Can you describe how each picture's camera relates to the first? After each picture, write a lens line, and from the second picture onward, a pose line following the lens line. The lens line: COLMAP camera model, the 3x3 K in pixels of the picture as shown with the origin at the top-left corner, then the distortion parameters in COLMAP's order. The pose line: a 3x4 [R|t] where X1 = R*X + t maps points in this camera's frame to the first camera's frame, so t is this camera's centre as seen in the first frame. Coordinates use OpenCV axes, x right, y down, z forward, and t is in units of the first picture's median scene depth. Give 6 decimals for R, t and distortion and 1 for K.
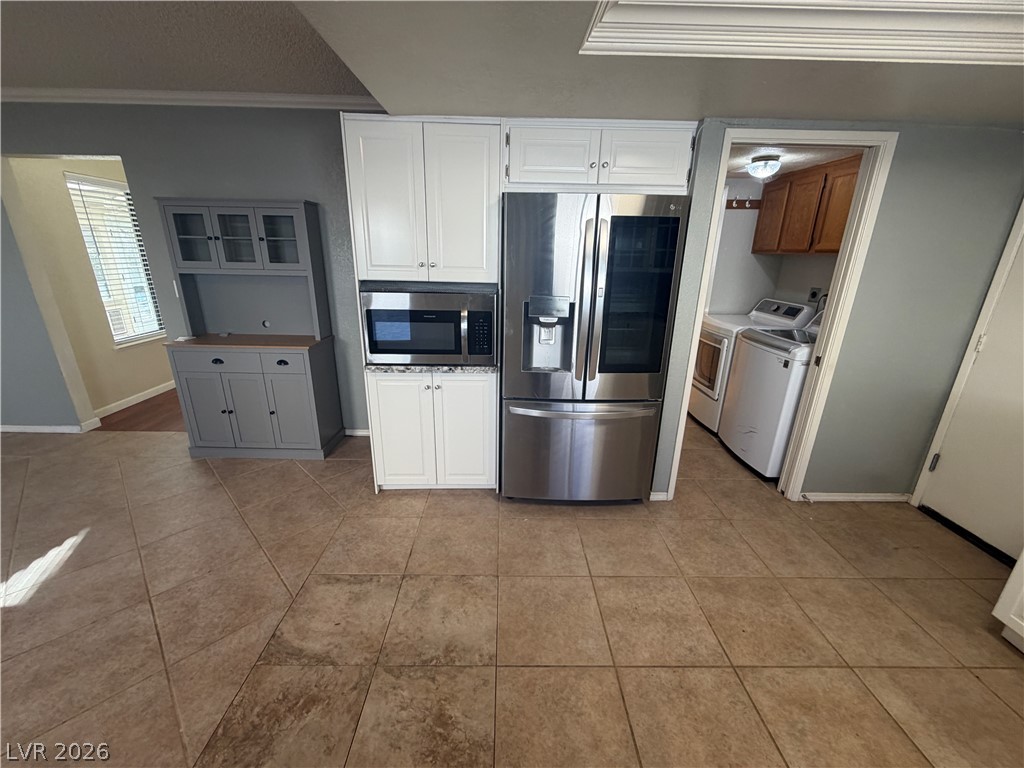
lens RADIAL K [[408.8, 0, 510.0], [0, 408.8, 385.3], [0, 0, 1]] dist [-0.000092, 0.000514]
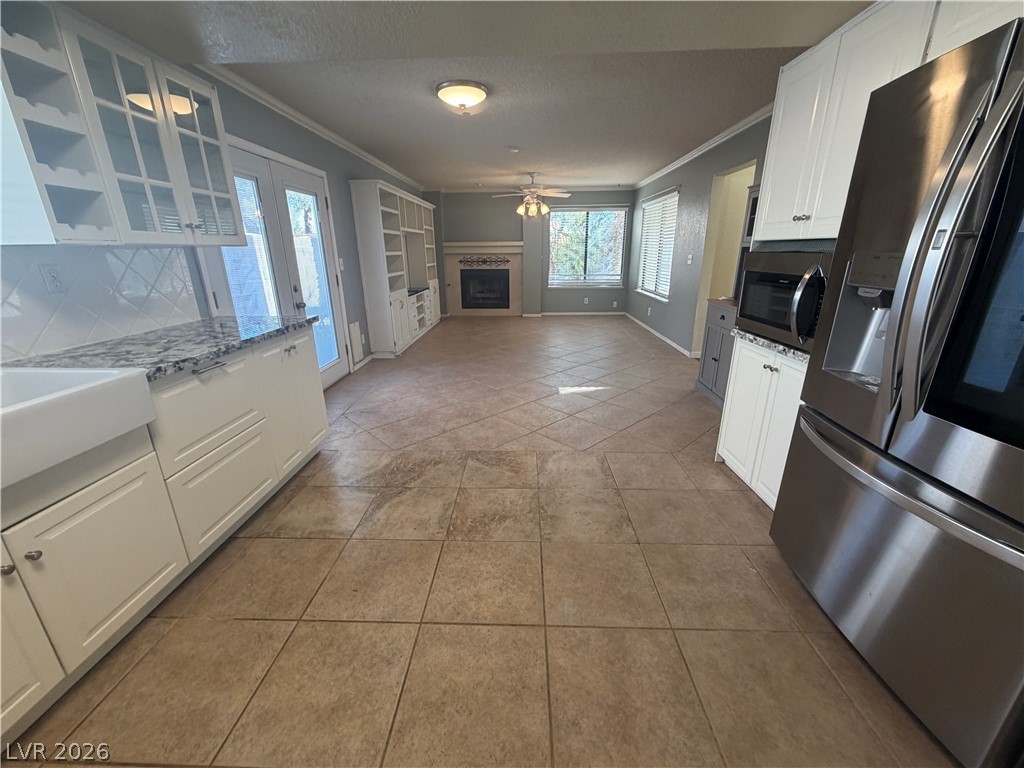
lens RADIAL K [[408.8, 0, 509.3], [0, 408.8, 385.6], [0, 0, 1]] dist [-0.000092, 0.000514]
pose [[-0.047474, 0.295965, -0.954018, 0.768725], [-0.304112, 0.905471, 0.296037, -0.056851], [0.951453, 0.304182, 0.047021, 0.541588]]
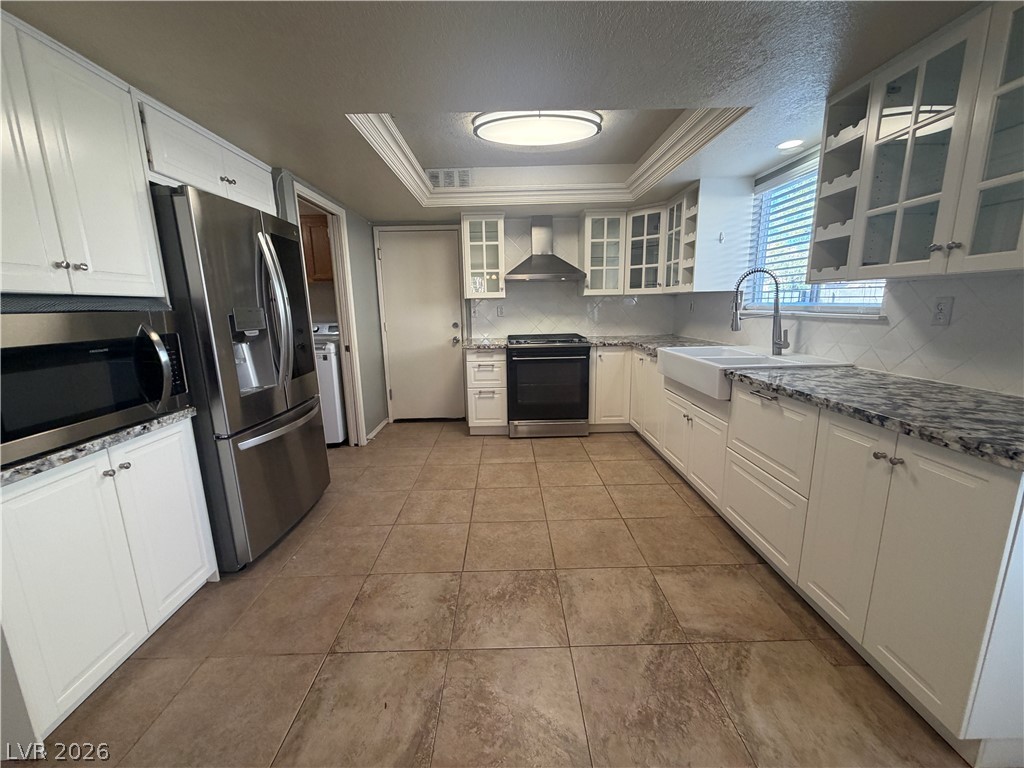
lens RADIAL K [[408.8, 0, 510.3], [0, 408.8, 384.5], [0, 0, 1]] dist [-0.000092, 0.000514]
pose [[-0.002282, -0.210194, 0.977657, -0.887031], [0.333579, 0.921501, 0.198899, -0.043742], [-0.942719, 0.326580, 0.068013, 0.443692]]
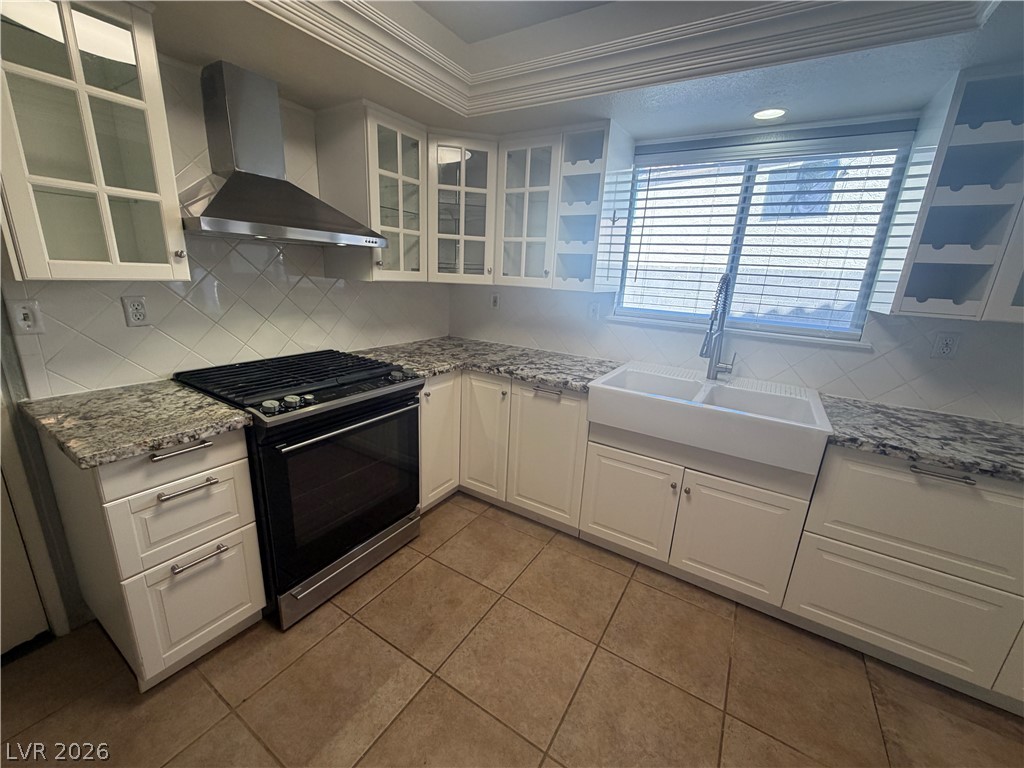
lens RADIAL K [[408.8, 0, 510.8], [0, 408.8, 386.4], [0, 0, 1]] dist [-0.000092, 0.000514]
pose [[-0.841873, -0.202319, 0.500316, 0.272318], [0.106881, 0.846201, 0.522035, -0.195005], [-0.528986, 0.492962, -0.690770, 0.738763]]
